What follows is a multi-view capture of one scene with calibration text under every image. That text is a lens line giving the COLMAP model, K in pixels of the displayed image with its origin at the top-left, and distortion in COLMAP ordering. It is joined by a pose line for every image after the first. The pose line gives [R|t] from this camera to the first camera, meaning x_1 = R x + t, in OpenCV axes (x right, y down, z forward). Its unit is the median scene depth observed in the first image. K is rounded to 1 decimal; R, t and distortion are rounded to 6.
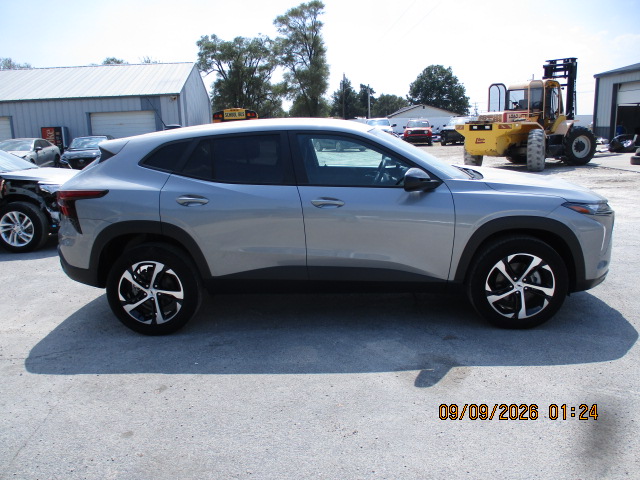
lens RADIAL K [[530.4, 0, 318.6], [0, 530.4, 239.2], [0, 0, 1]] dist [-0.041483, 0.003385]
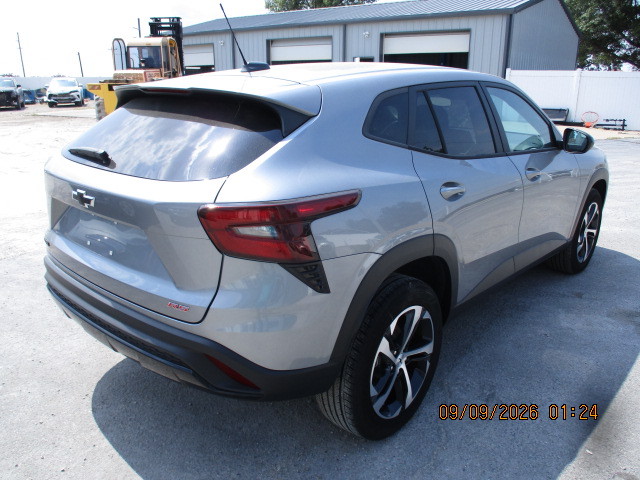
lens RADIAL K [[530.4, 0, 318.6], [0, 530.4, 239.2], [0, 0, 1]] dist [-0.041483, 0.003385]
pose [[0.645451, -0.191614, 0.739376, -0.771680], [0.141605, 0.981259, 0.130683, -0.115544], [-0.750560, 0.020349, 0.660489, 0.687943]]
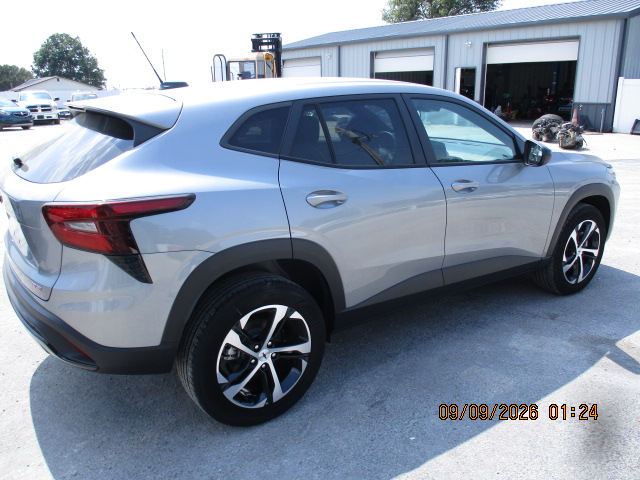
lens RADIAL K [[530.4, 0, 318.6], [0, 530.4, 239.2], [0, 0, 1]] dist [-0.041483, 0.003385]
pose [[0.797614, -0.142384, 0.586122, -0.606936], [0.115149, 0.989811, 0.083751, -0.076747], [-0.592075, 0.000690, 0.805882, 0.470515]]
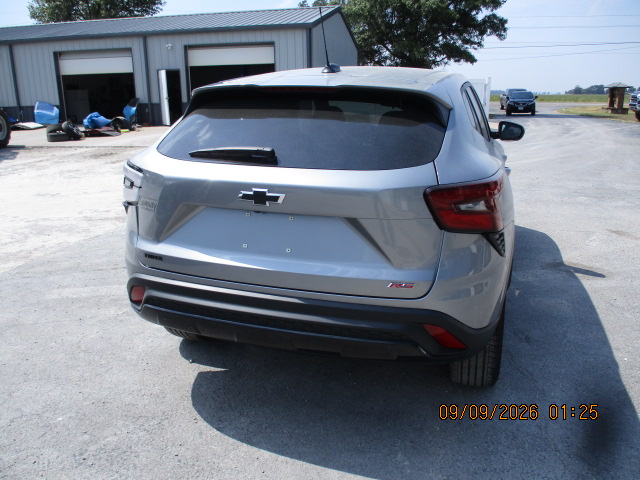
lens RADIAL K [[530.4, 0, 318.6], [0, 530.4, 239.2], [0, 0, 1]] dist [-0.041483, 0.003385]
pose [[0.298139, -0.233501, 0.925522, -0.983020], [0.207849, 0.962232, 0.175808, -0.157298], [-0.931618, 0.139953, 0.335412, 0.974949]]
